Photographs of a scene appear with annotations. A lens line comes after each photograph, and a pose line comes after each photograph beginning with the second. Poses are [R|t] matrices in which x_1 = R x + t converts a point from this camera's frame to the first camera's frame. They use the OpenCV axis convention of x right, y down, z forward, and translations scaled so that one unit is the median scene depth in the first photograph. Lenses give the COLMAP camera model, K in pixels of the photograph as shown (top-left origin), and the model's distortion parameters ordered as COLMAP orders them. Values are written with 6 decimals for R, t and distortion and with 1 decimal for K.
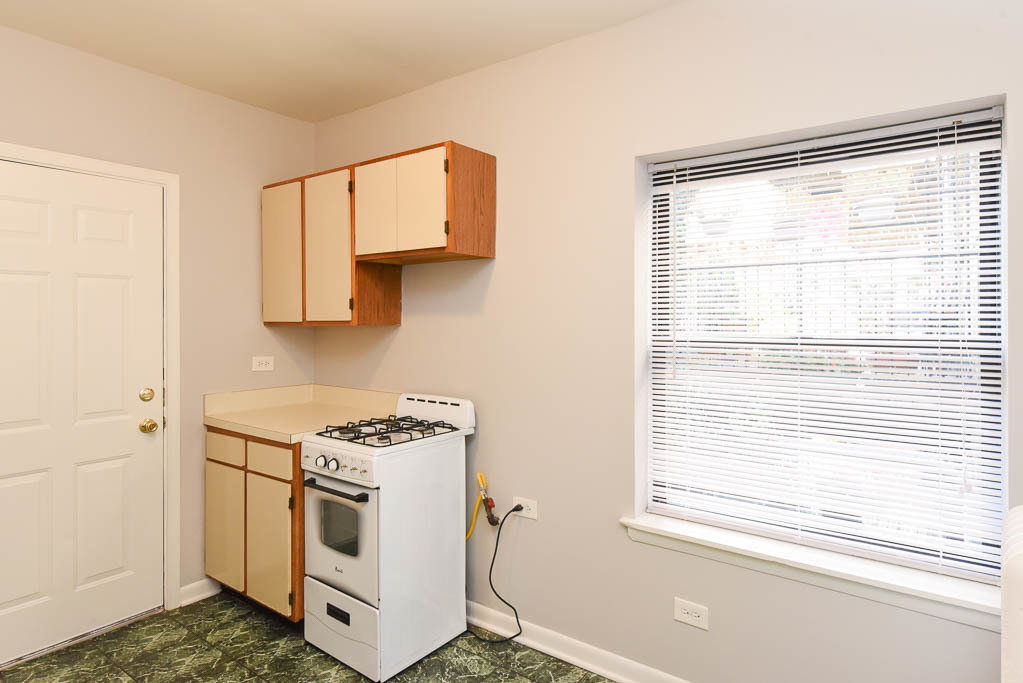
lens RADIAL K [[580.0, 0, 512.4], [0, 580.0, 329.1], [0, 0, 1]] dist [0.020998, -0.013697]
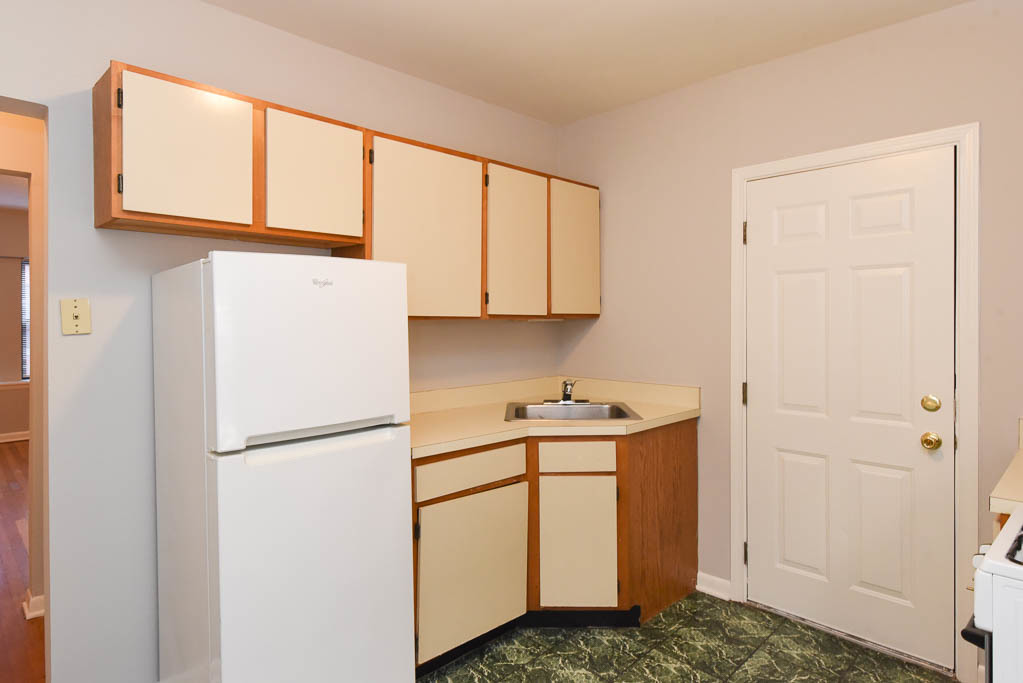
lens RADIAL K [[580.0, 0, 512.4], [0, 580.0, 329.1], [0, 0, 1]] dist [0.020998, -0.013697]
pose [[-0.165641, 0.016048, -0.986056, 0.314625], [-0.009107, 0.999800, 0.017802, -0.002838], [0.986144, 0.011929, -0.165462, 0.590867]]
